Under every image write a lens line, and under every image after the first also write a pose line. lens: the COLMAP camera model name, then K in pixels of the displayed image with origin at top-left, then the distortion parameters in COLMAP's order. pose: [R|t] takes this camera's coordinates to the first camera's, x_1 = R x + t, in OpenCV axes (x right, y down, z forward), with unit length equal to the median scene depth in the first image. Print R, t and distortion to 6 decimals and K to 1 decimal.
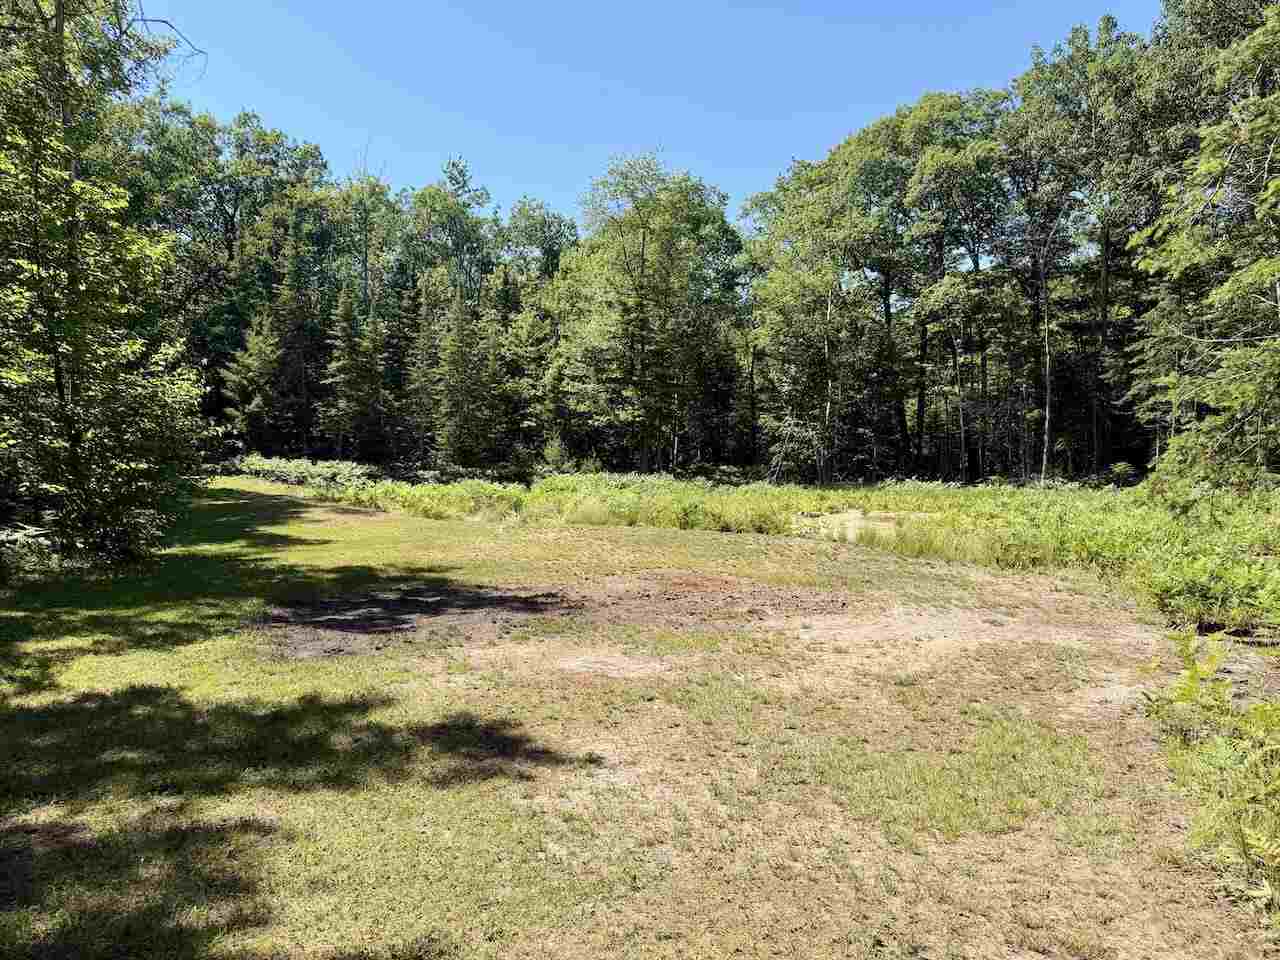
lens RADIAL K [[909.2, 0, 641.6], [0, 909.2, 473.9], [0, 0, 1]] dist [0.059319, -0.068546]
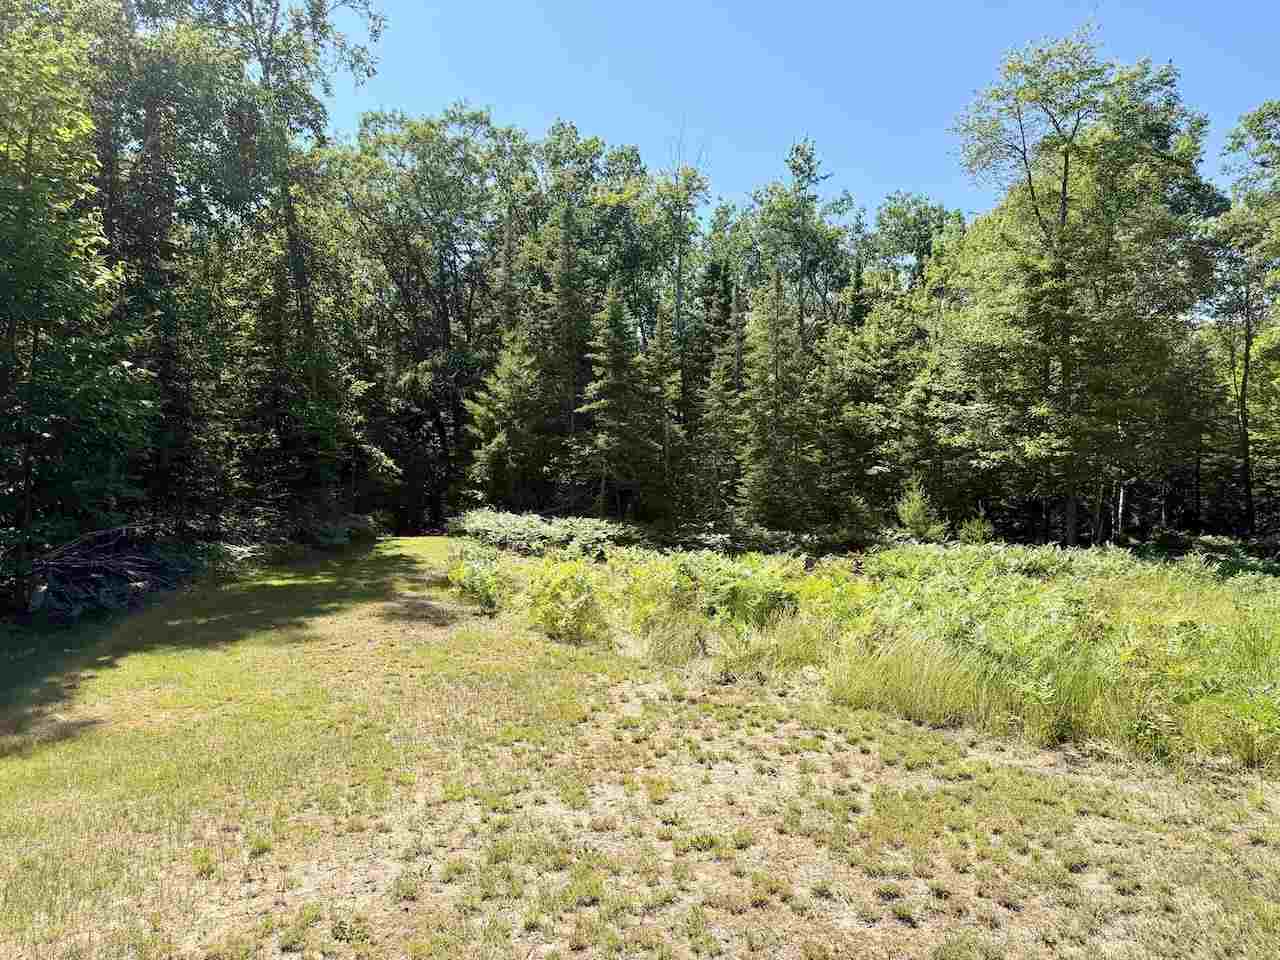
lens RADIAL K [[909.2, 0, 638.0], [0, 909.2, 488.6], [0, 0, 1]] dist [0.059319, -0.068546]
pose [[0.910855, -0.004828, -0.412697, -0.006084], [-0.018305, 0.998475, -0.052082, -0.001311], [0.412319, 0.054994, 0.909378, 0.322863]]
